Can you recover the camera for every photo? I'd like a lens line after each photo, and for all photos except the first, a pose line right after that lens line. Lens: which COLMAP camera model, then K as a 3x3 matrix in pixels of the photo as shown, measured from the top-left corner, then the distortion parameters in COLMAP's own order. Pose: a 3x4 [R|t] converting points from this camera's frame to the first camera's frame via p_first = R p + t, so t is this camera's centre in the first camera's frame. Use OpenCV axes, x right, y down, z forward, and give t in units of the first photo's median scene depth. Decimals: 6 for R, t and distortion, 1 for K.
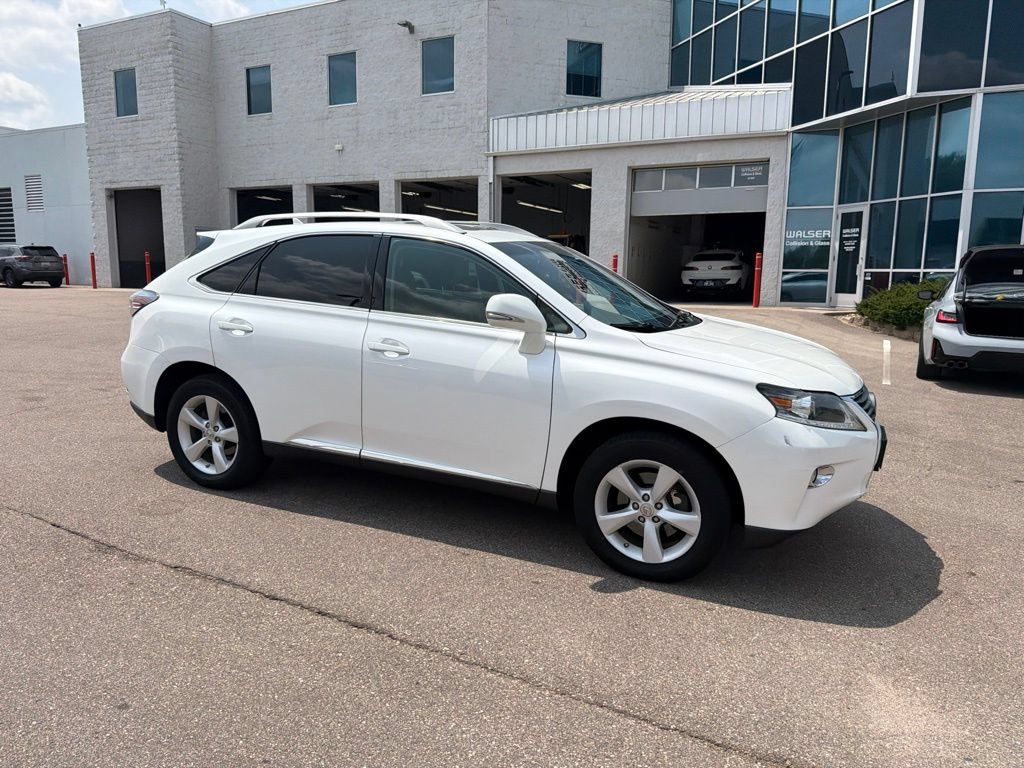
lens RADIAL K [[722.8, 0, 511.9], [0, 722.8, 380.5], [0, 0, 1]] dist [0.024612, -0.032995]
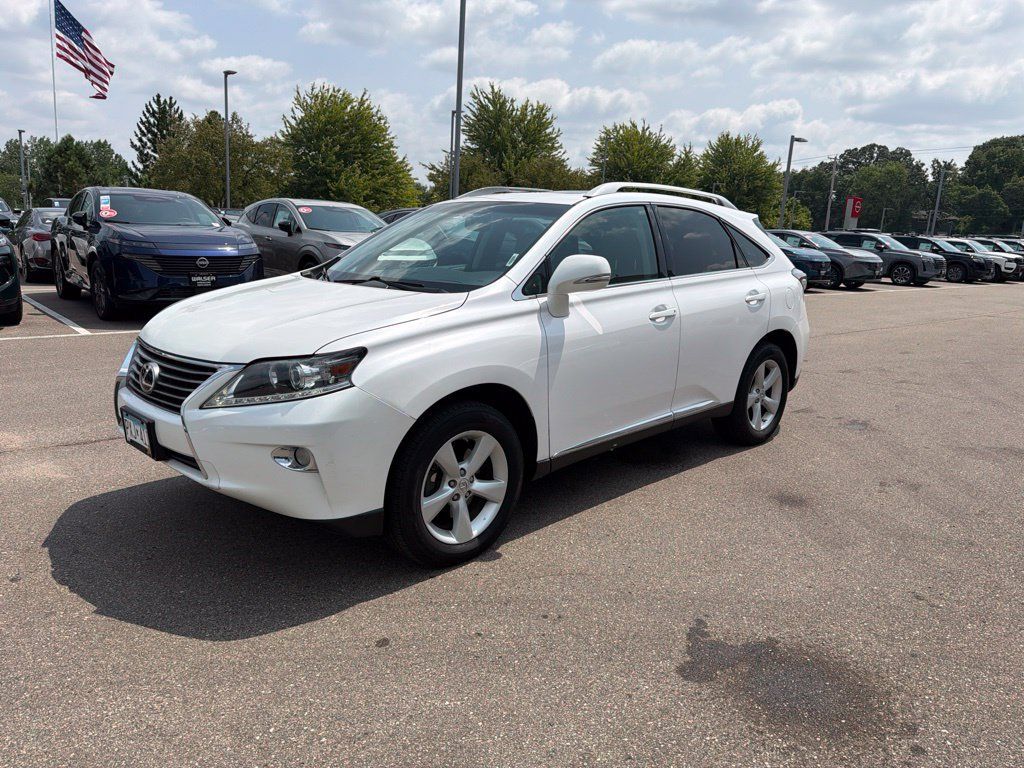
lens RADIAL K [[722.8, 0, 514.7], [0, 722.8, 380.2], [0, 0, 1]] dist [0.024612, -0.032995]
pose [[-0.348412, 0.155075, -0.924424, 0.899234], [-0.202000, 0.950624, 0.235604, -0.192016], [0.915317, 0.268821, -0.299884, 1.320255]]
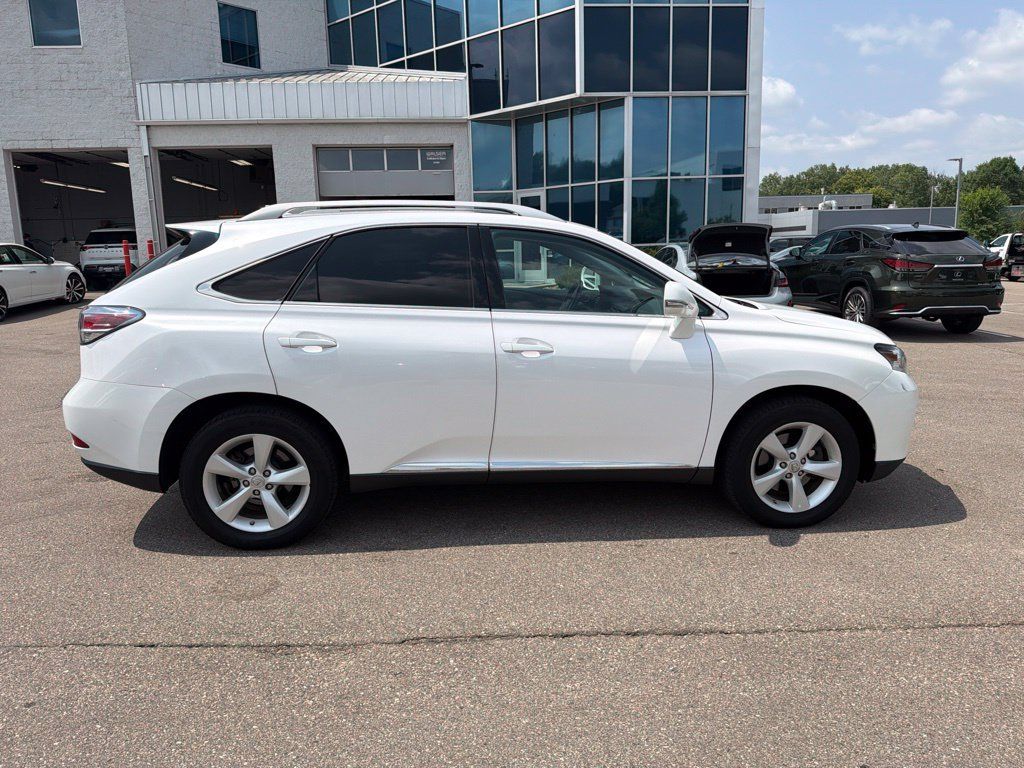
lens RADIAL K [[722.8, 0, 513.2], [0, 722.8, 374.0], [0, 0, 1]] dist [0.024612, -0.032995]
pose [[0.859084, -0.118384, 0.497955, -0.548022], [0.109440, 0.992870, 0.047237, -0.048430], [-0.499997, 0.013916, 0.865915, 0.176214]]
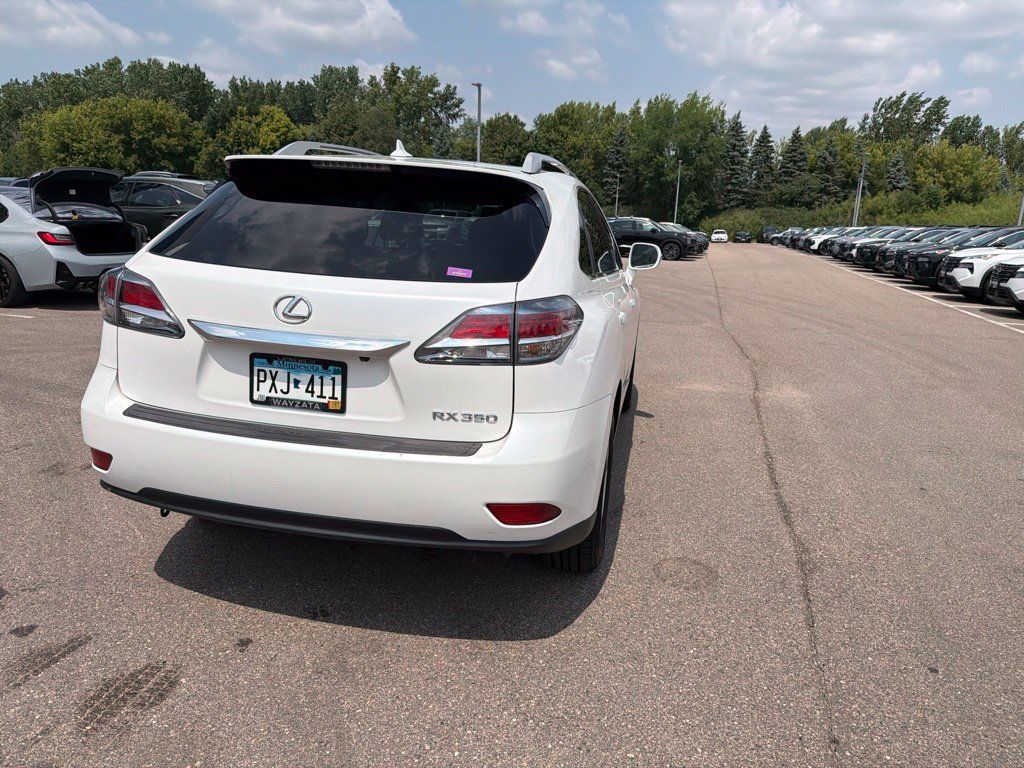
lens RADIAL K [[722.8, 0, 514.4], [0, 722.8, 387.2], [0, 0, 1]] dist [0.024612, -0.032995]
pose [[-0.219881, -0.259836, 0.940286, -0.998948], [0.110307, 0.951071, 0.288611, -0.215822], [-0.969270, 0.167180, -0.180461, 1.167687]]
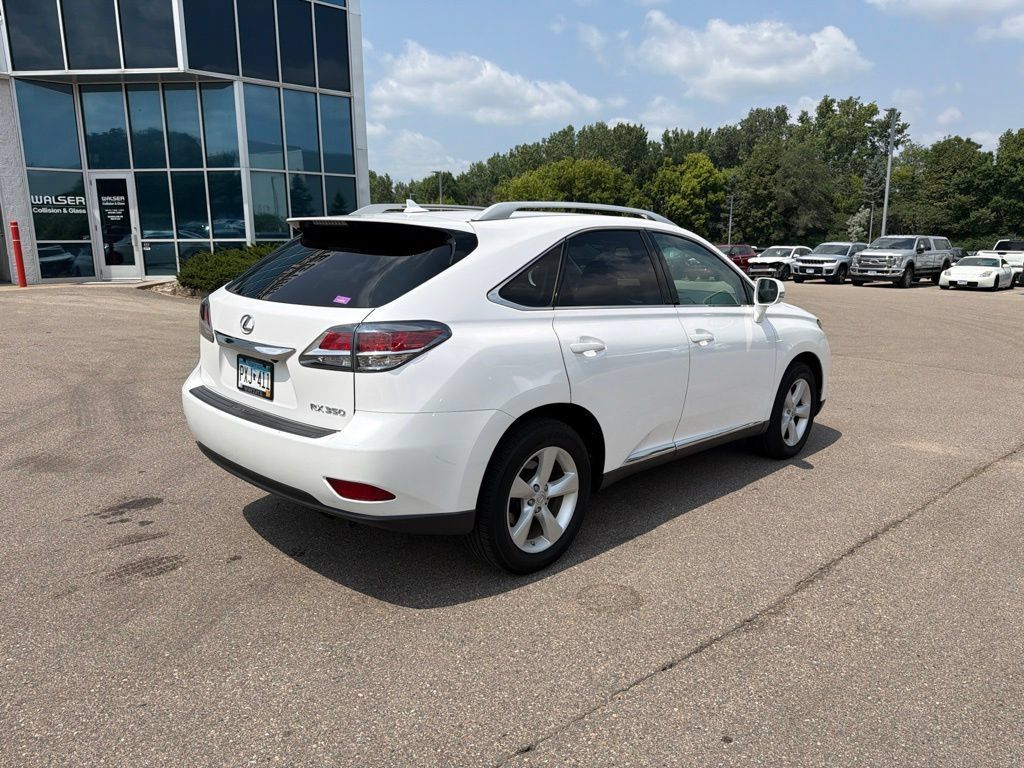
lens RADIAL K [[722.8, 0, 514.0], [0, 722.8, 385.5], [0, 0, 1]] dist [0.024612, -0.032995]
pose [[0.333061, -0.202198, 0.920970, -1.066160], [0.149153, 0.975737, 0.160282, -0.159432], [-0.931034, 0.083982, 0.355138, 0.744075]]
